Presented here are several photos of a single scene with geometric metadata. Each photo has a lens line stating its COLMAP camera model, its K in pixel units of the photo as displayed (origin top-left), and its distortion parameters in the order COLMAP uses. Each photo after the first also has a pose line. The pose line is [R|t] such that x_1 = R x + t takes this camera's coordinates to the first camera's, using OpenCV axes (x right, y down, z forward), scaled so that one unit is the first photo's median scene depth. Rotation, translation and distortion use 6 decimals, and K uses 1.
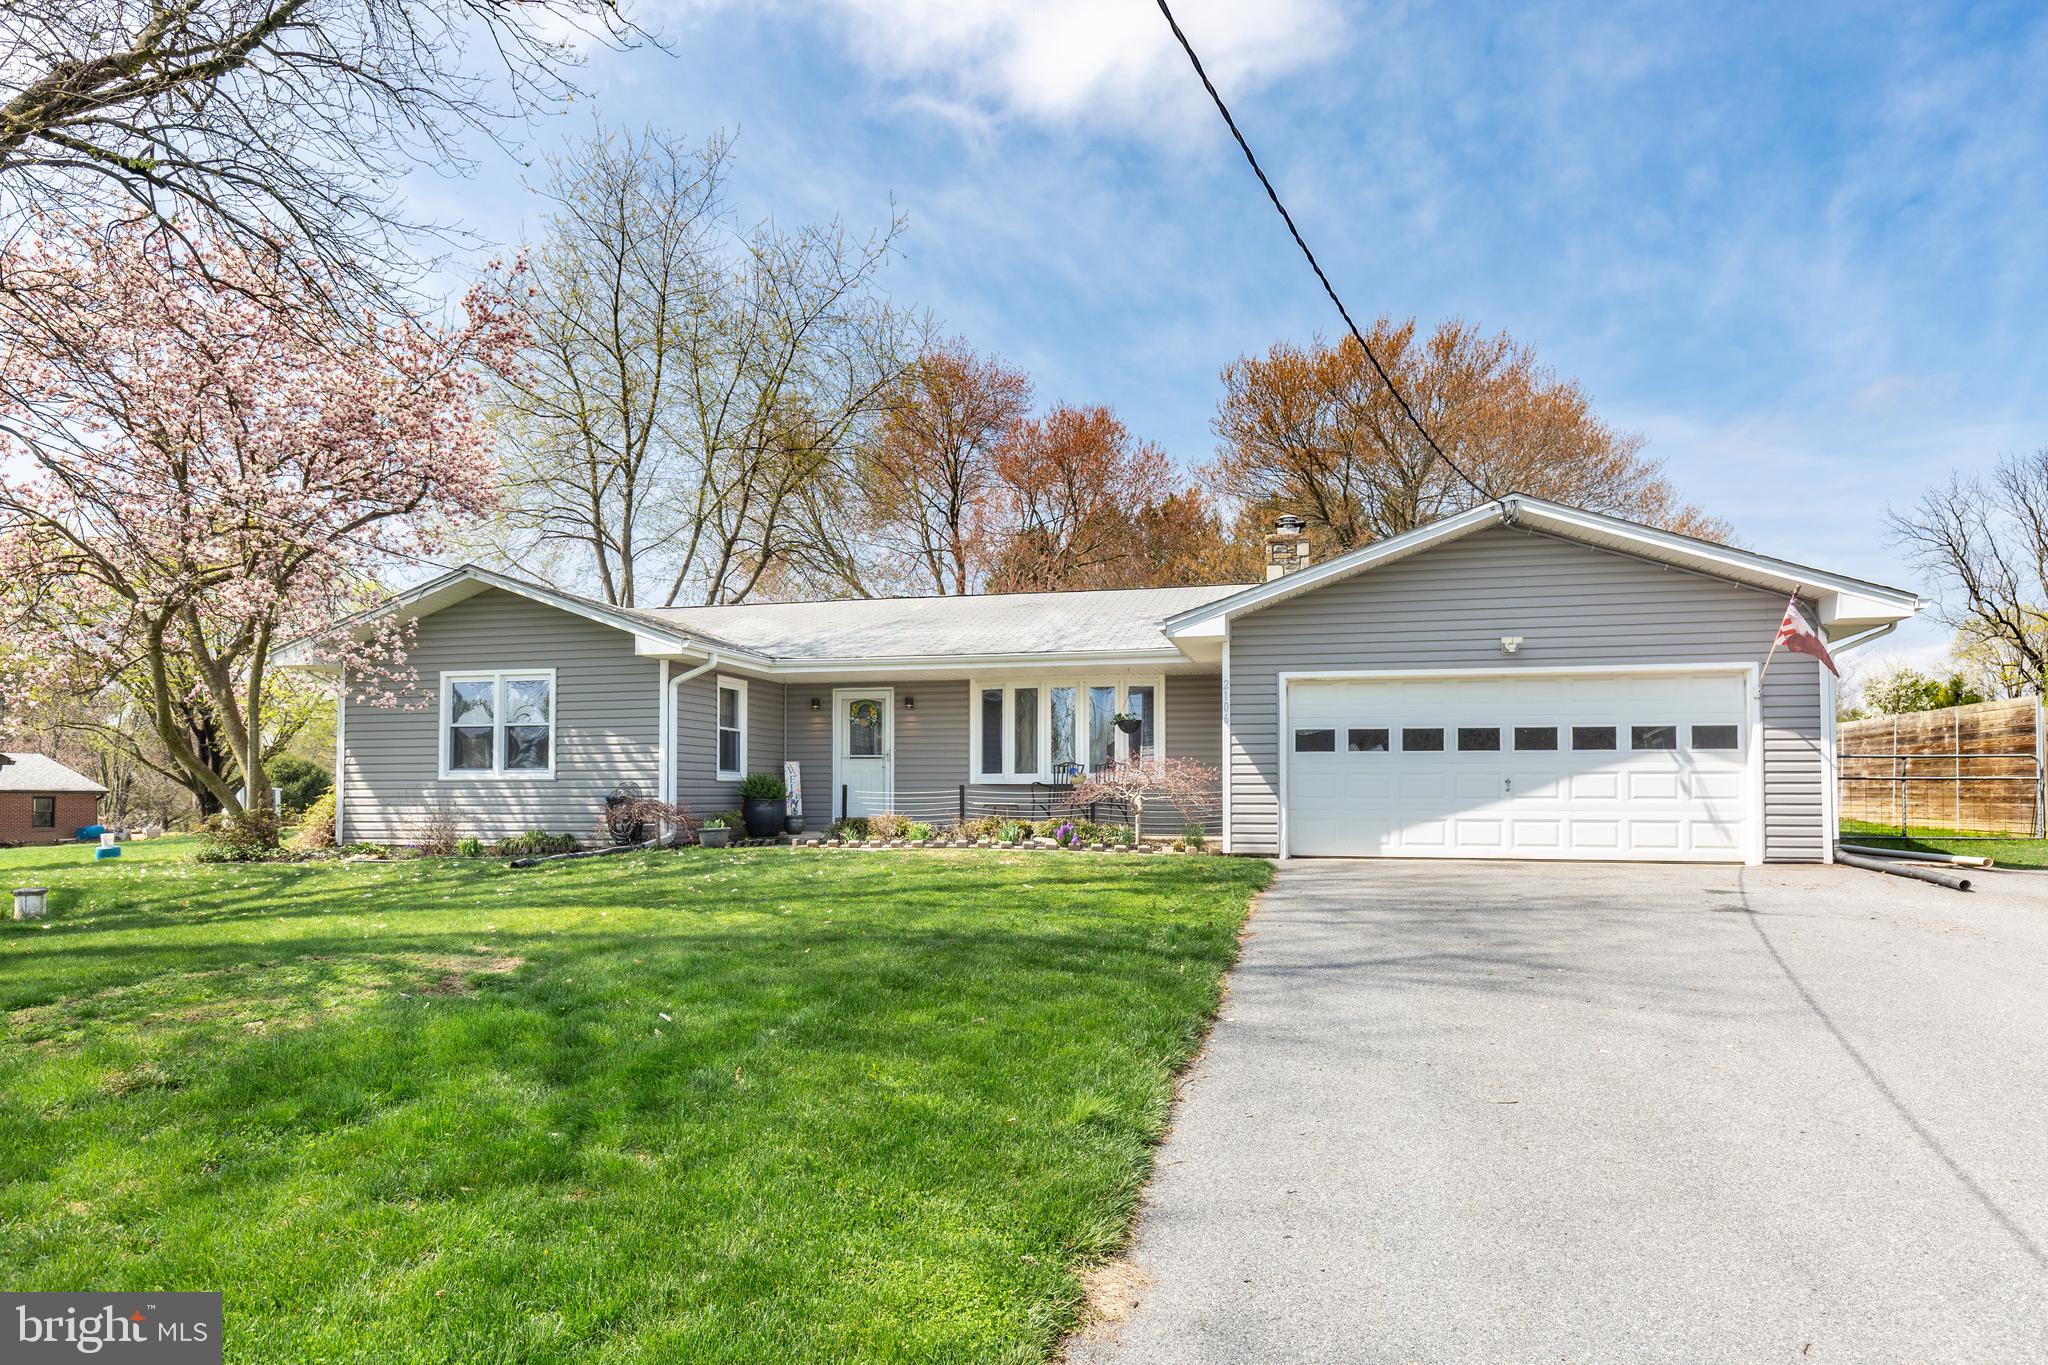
lens RADIAL K [[1276.6, 0, 1092.6], [0, 1276.6, 648.7], [0, 0, 1]] dist [-0.001563, 0.003066]
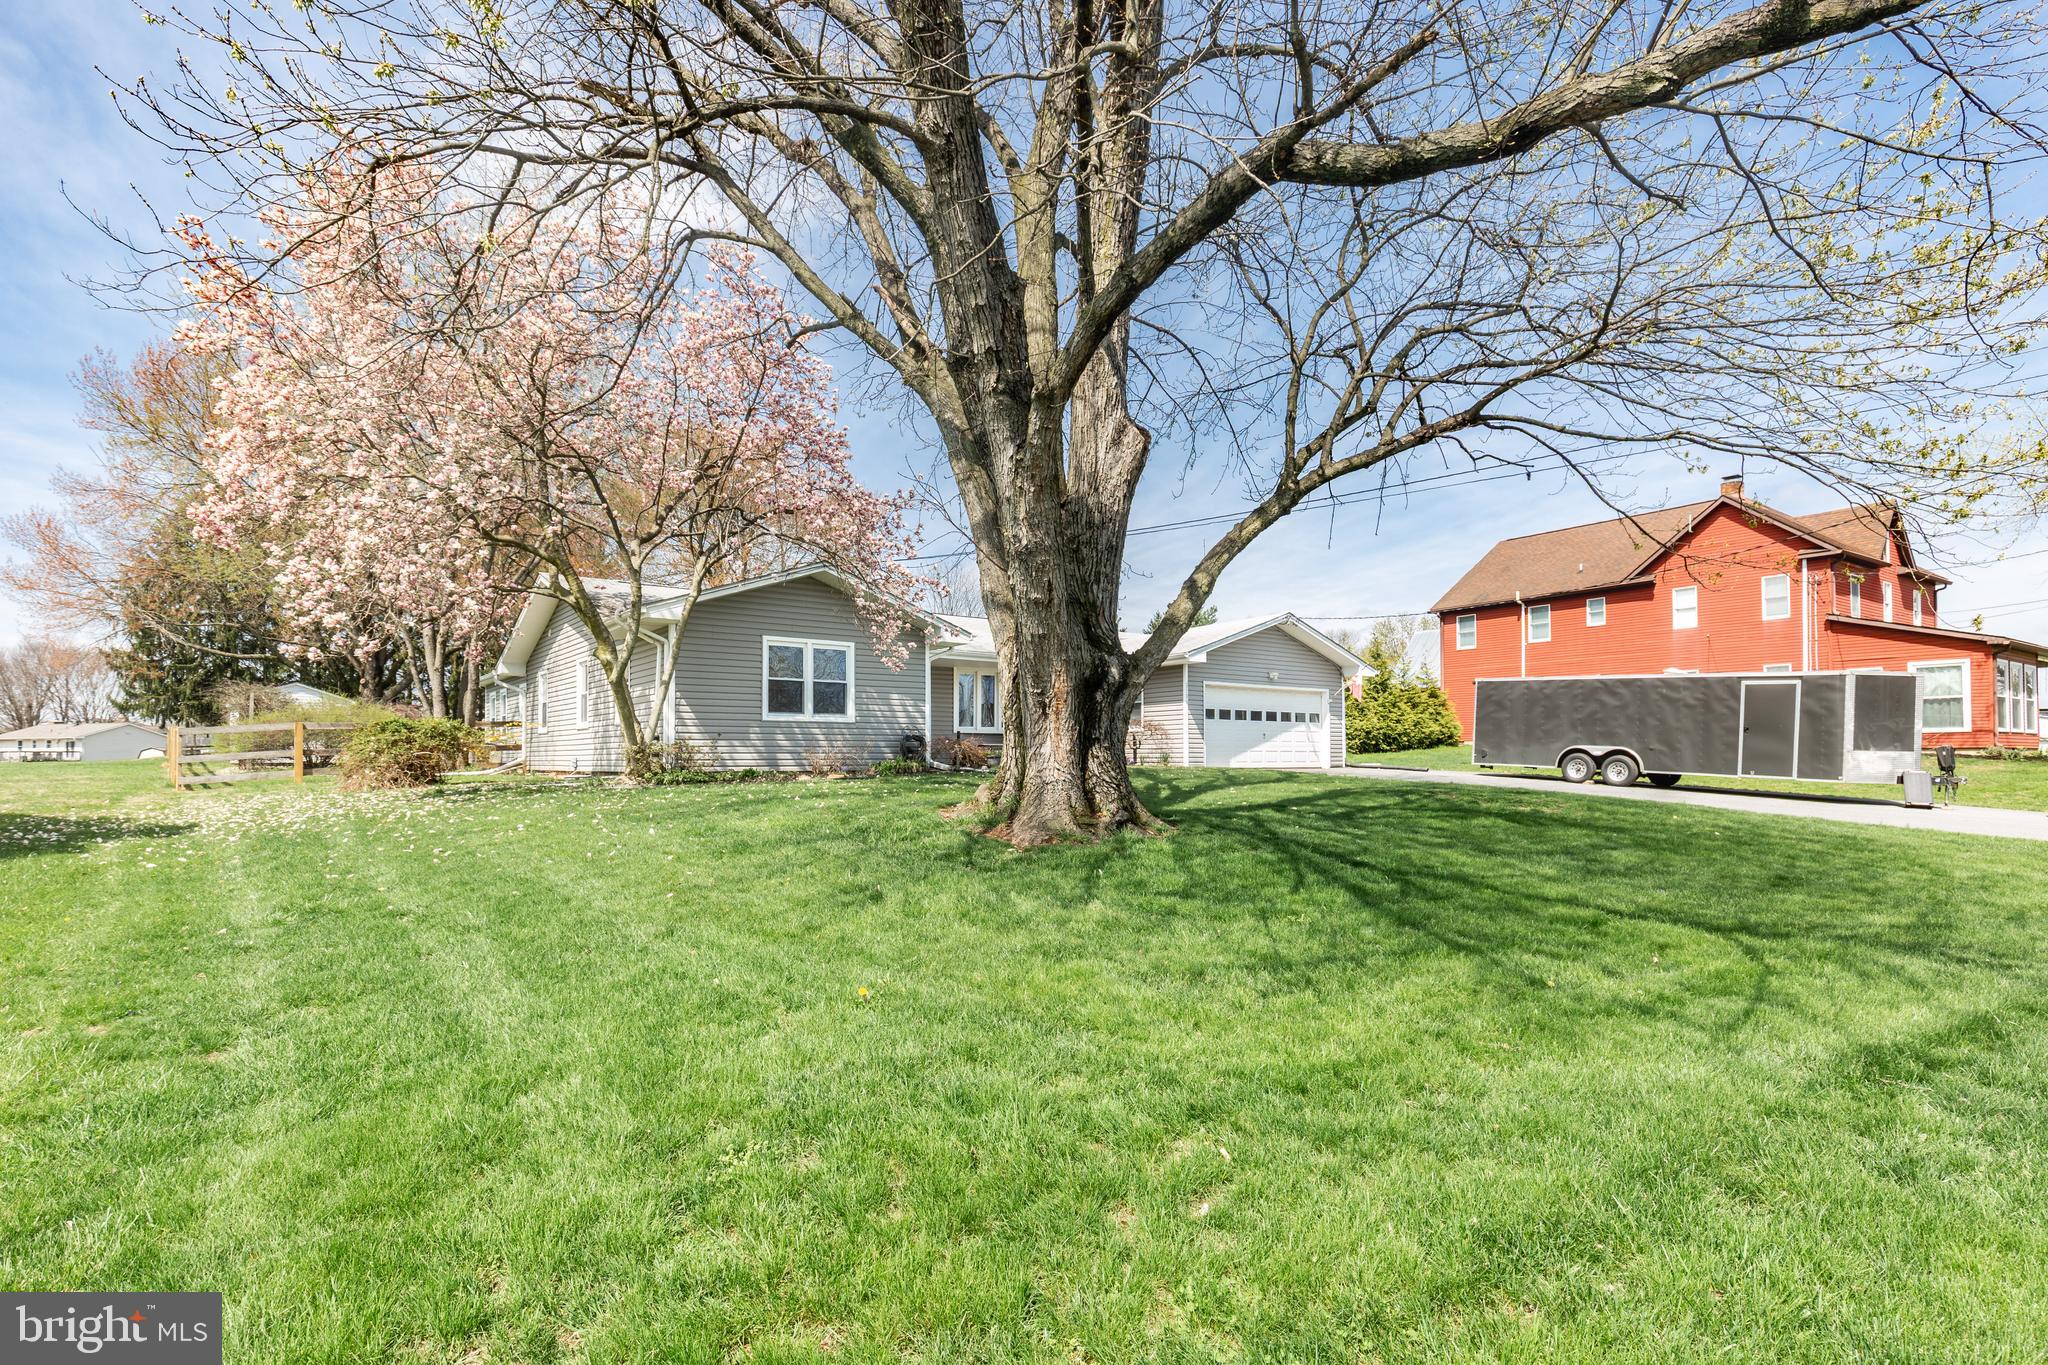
lens RADIAL K [[957.7, 0, 1033.0], [0, 957.7, 686.4], [0, 0, 1]] dist [-0.001537, 0.000021]
pose [[0.638957, 0.055713, 0.767222, -1.007967], [-0.087551, 0.996160, 0.000577, 0.041720], [-0.764244, -0.067540, 0.641381, 0.167841]]
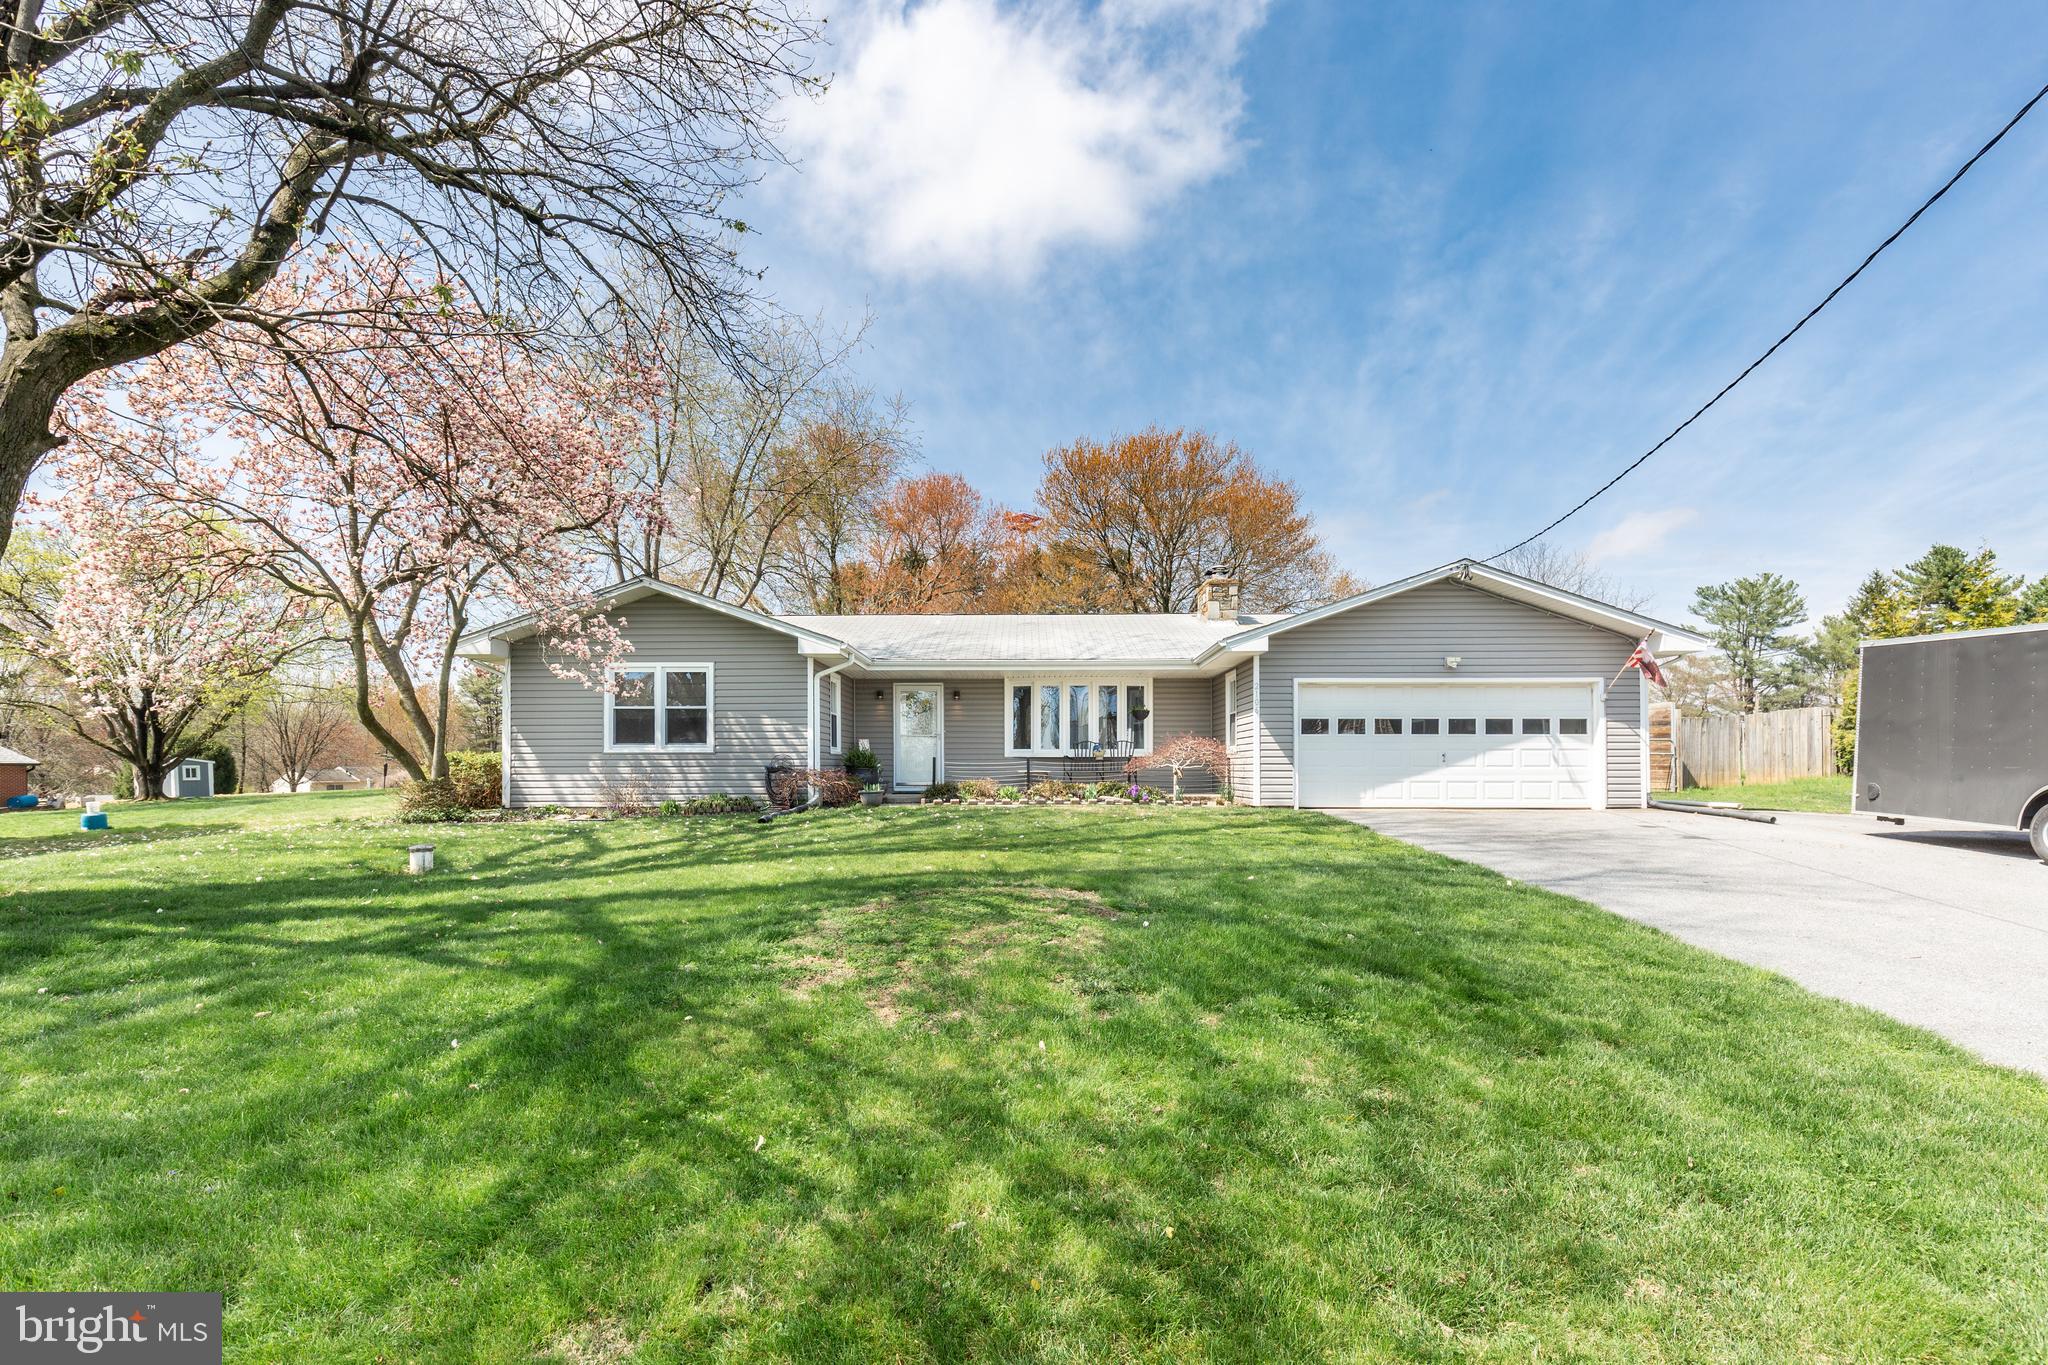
lens RADIAL K [[947.4, 0, 1052.1], [0, 947.4, 682.0], [0, 0, 1]] dist [0.005760, -0.001662]
pose [[0.973088, 0.019452, 0.229611, -0.288790], [-0.025148, 0.999444, 0.021907, 0.005601], [-0.229057, -0.027092, 0.973036, 0.033910]]
